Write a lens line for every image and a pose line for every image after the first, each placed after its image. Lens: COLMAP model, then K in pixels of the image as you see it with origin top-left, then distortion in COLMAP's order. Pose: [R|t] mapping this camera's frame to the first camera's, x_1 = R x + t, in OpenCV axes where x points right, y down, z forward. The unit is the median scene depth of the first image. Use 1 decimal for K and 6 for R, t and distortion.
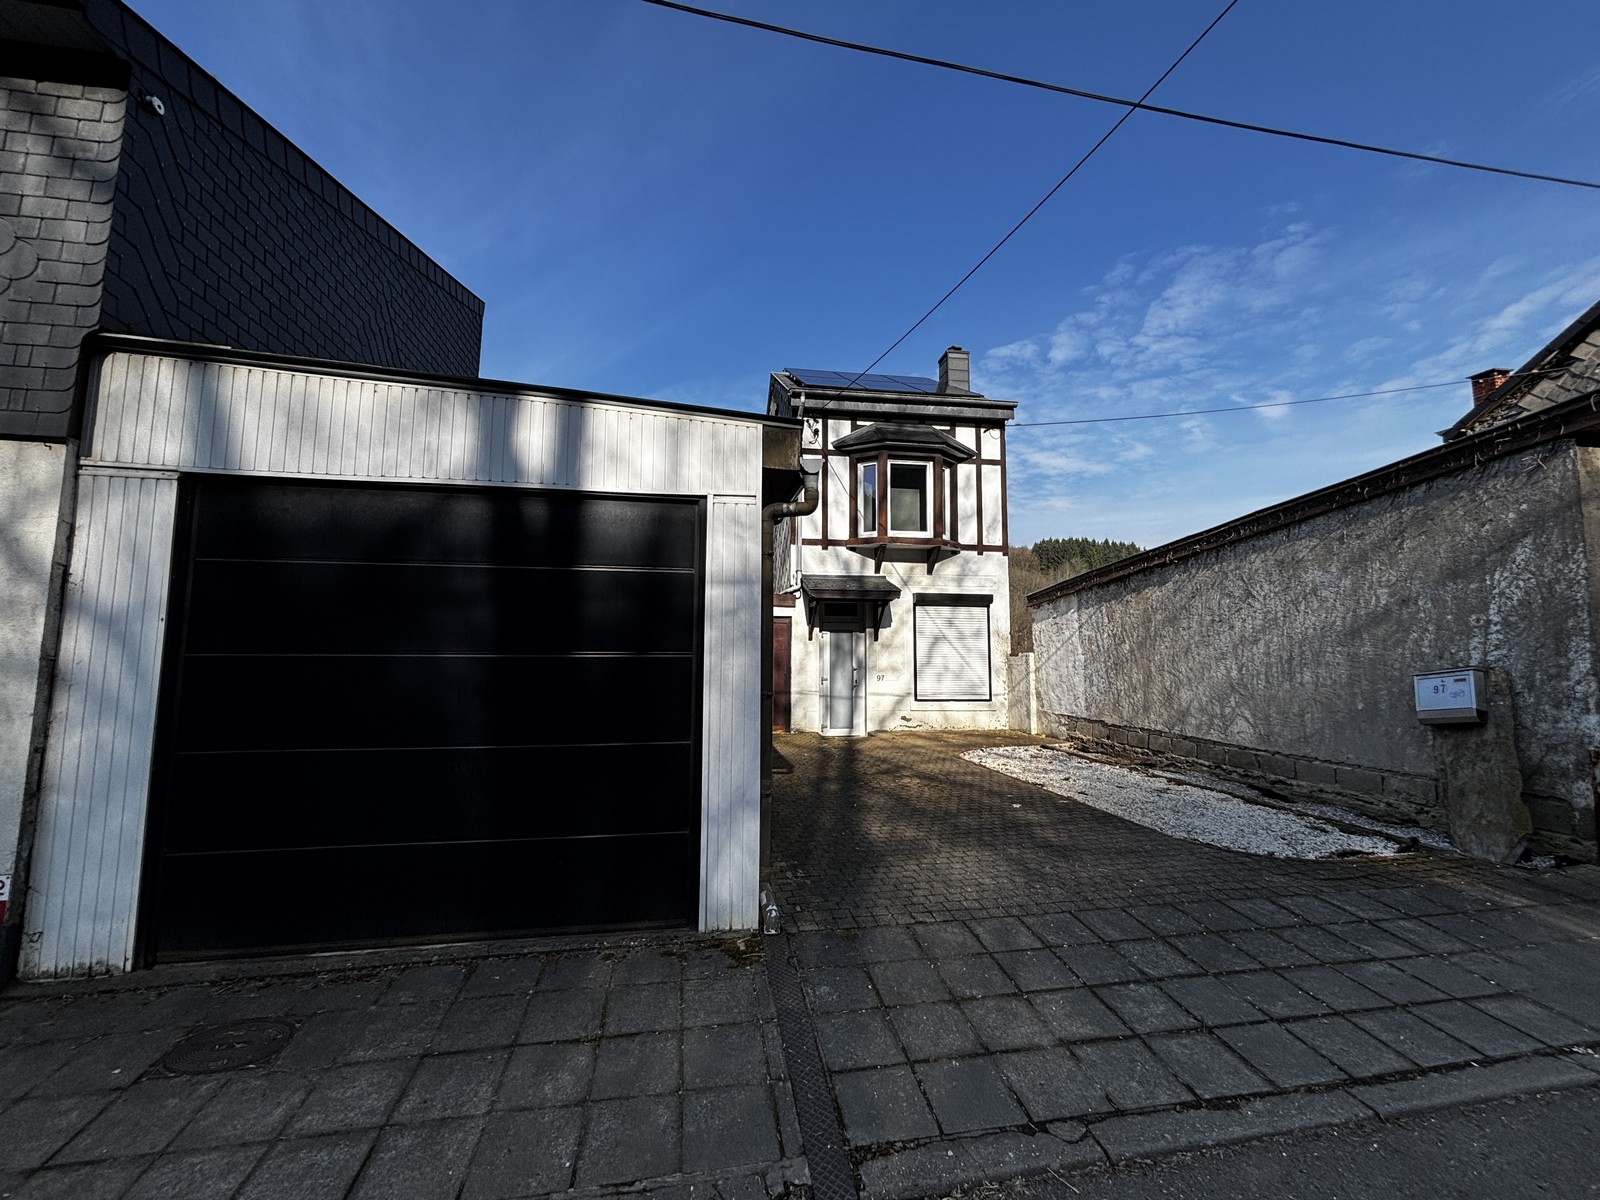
lens RADIAL K [[649.7, 0, 796.5], [0, 649.7, 592.1], [0, 0, 1]] dist [-0.001756, 0.001014]
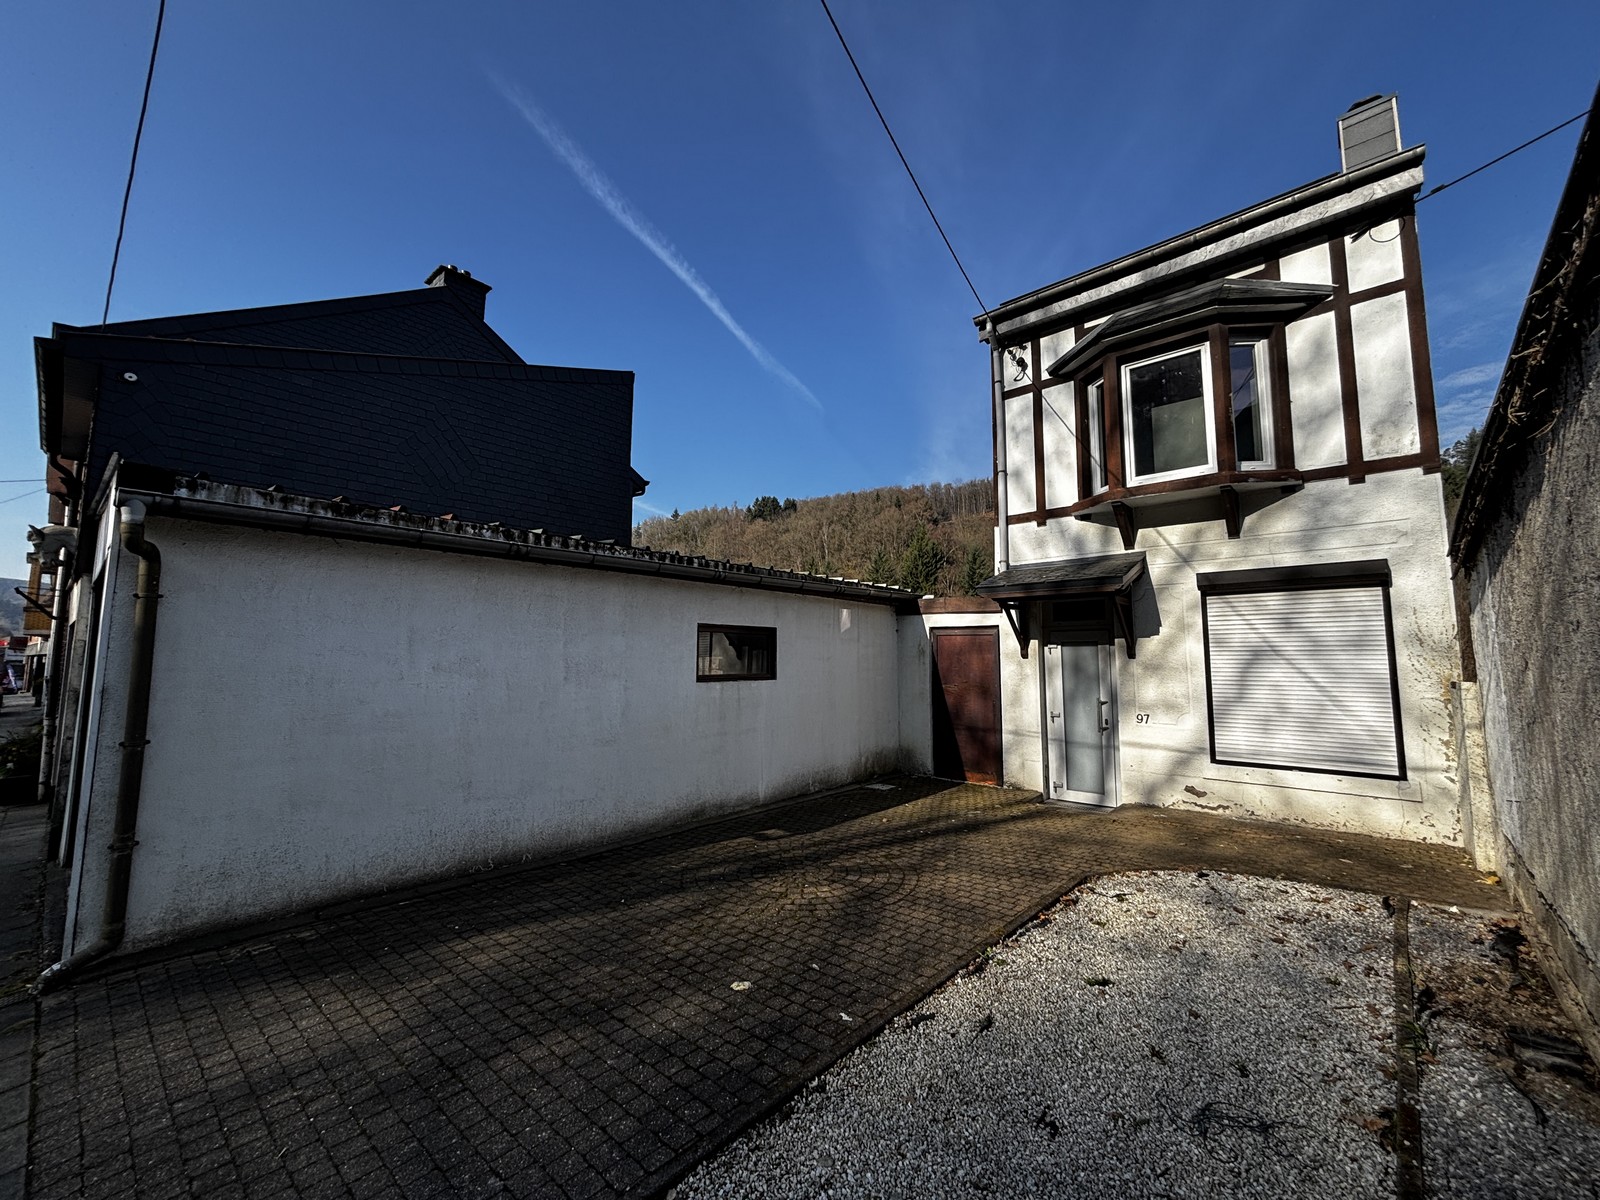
lens RADIAL K [[649.7, 0, 793.1], [0, 649.7, 587.6], [0, 0, 1]] dist [-0.001756, 0.001014]
pose [[0.621285, -0.092763, -0.778075, 0.421708], [0.077639, 0.995369, -0.056675, 0.018993], [0.779729, -0.025197, 0.625610, 0.368352]]
